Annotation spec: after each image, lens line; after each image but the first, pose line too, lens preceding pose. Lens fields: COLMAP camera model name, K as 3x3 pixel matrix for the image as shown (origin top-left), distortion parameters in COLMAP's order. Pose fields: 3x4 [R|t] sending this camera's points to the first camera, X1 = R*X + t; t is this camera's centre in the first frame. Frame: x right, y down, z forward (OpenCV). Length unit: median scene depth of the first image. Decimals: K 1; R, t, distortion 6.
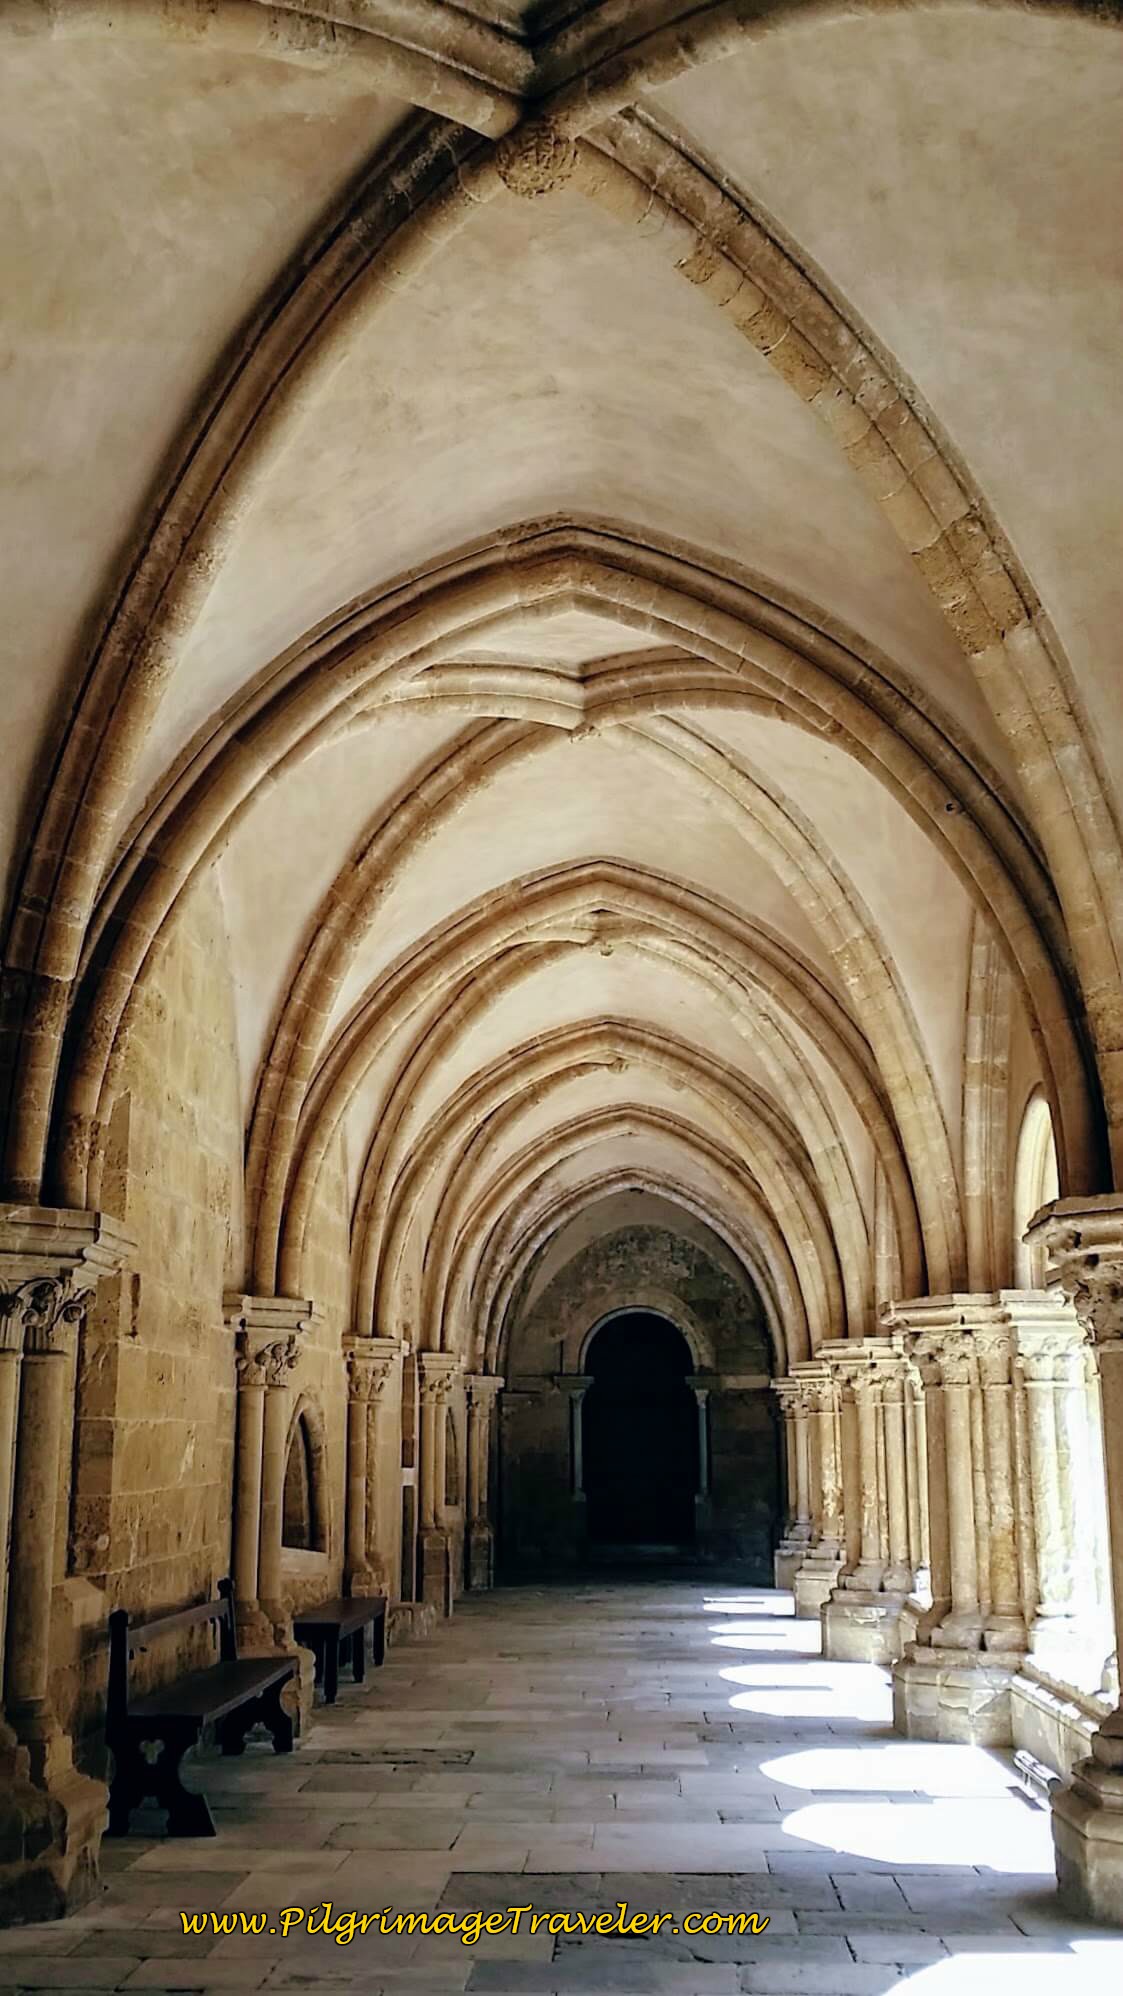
lens RADIAL K [[1783.8, 0, 573.8], [0, 1783.8, 1137.1], [0, 0, 1]] dist [0.112772, -0.241013]
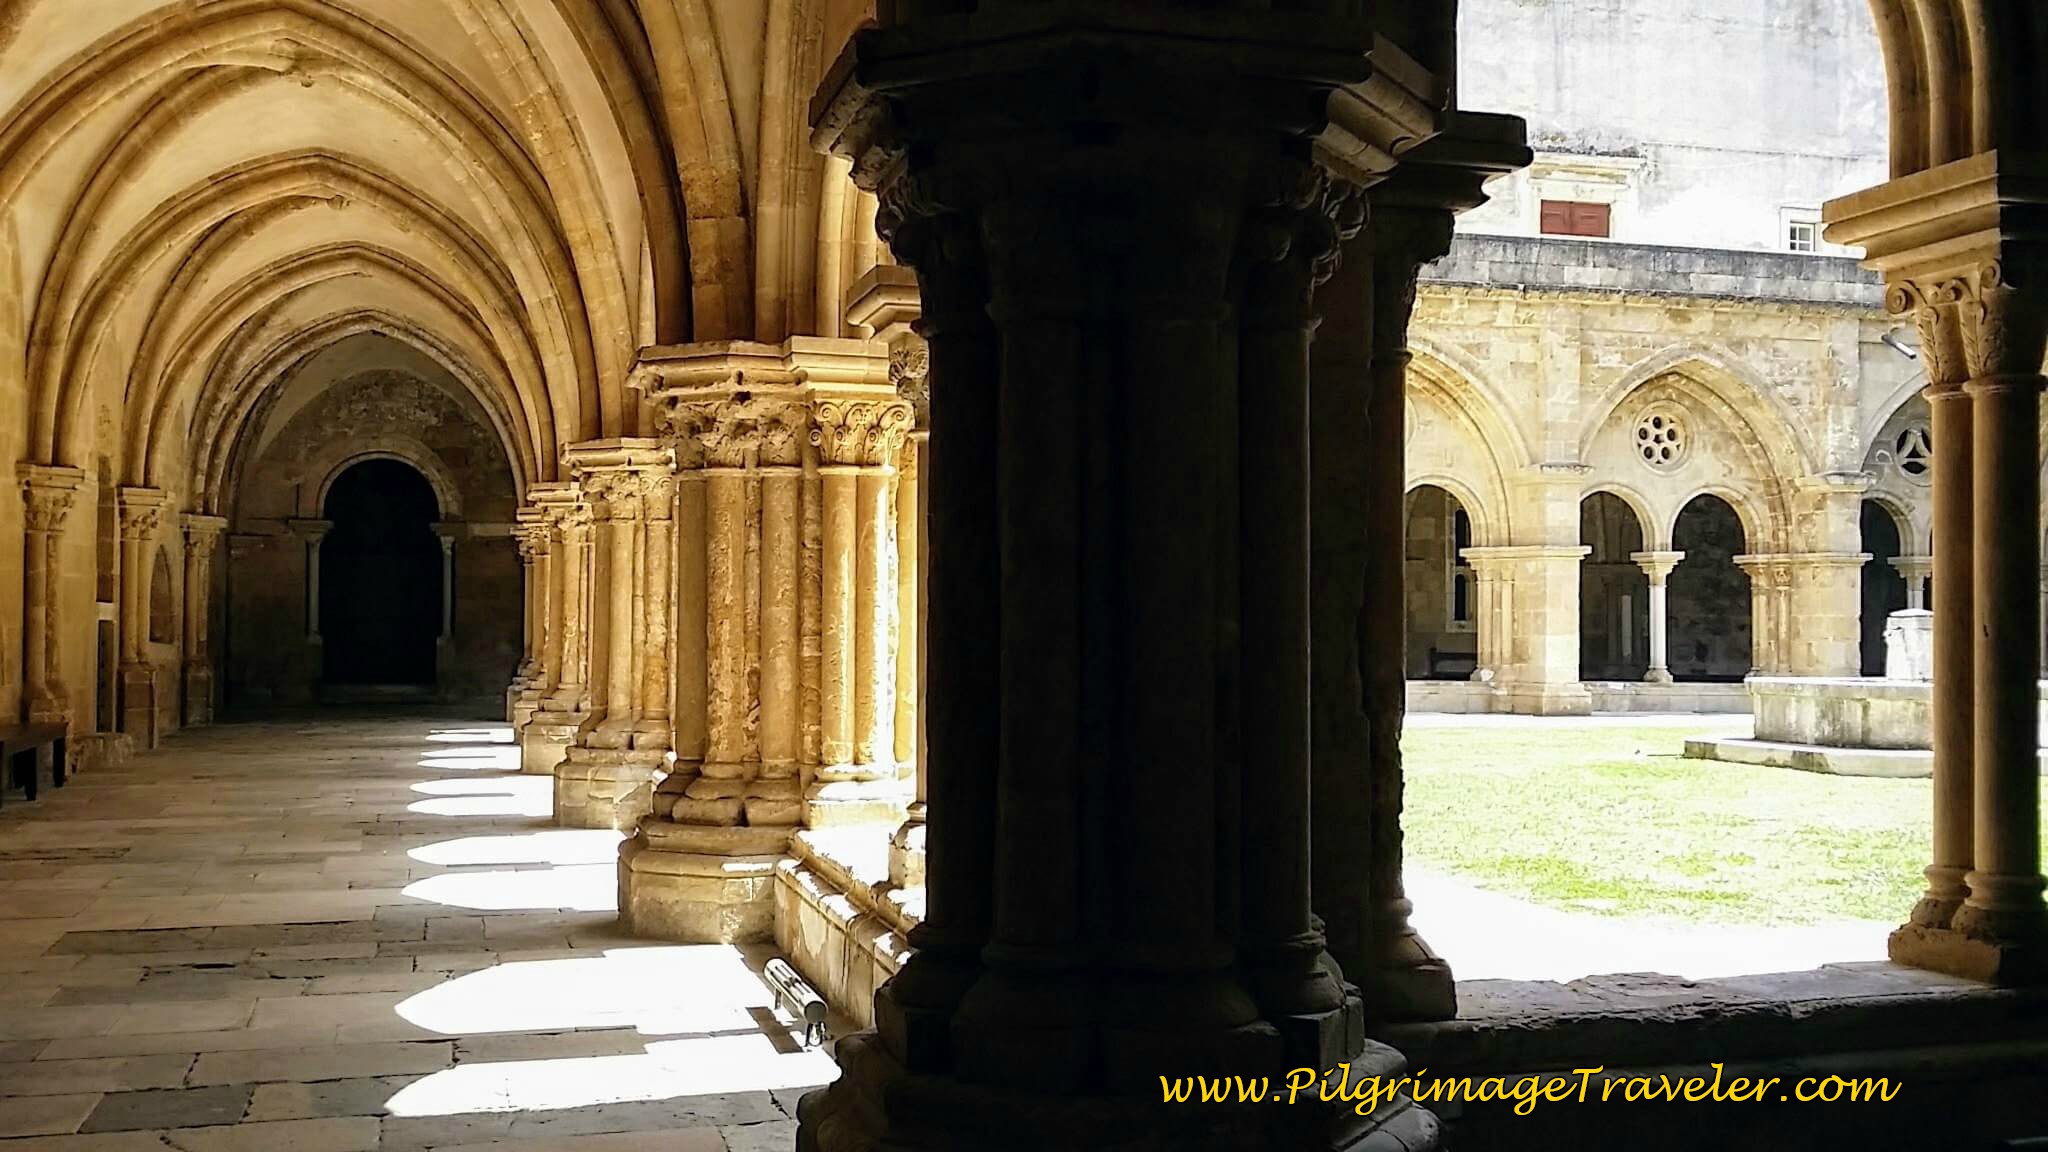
lens RADIAL K [[1830.3, 0, 987.1], [0, 1830.3, 580.7], [0, 0, 1]] dist [0.112772, -0.241013]
pose [[0.953438, 0.012741, 0.301319, 0.067907], [-0.057720, 0.988347, 0.140847, 0.002077], [-0.296013, -0.151681, 0.943064, -0.109548]]
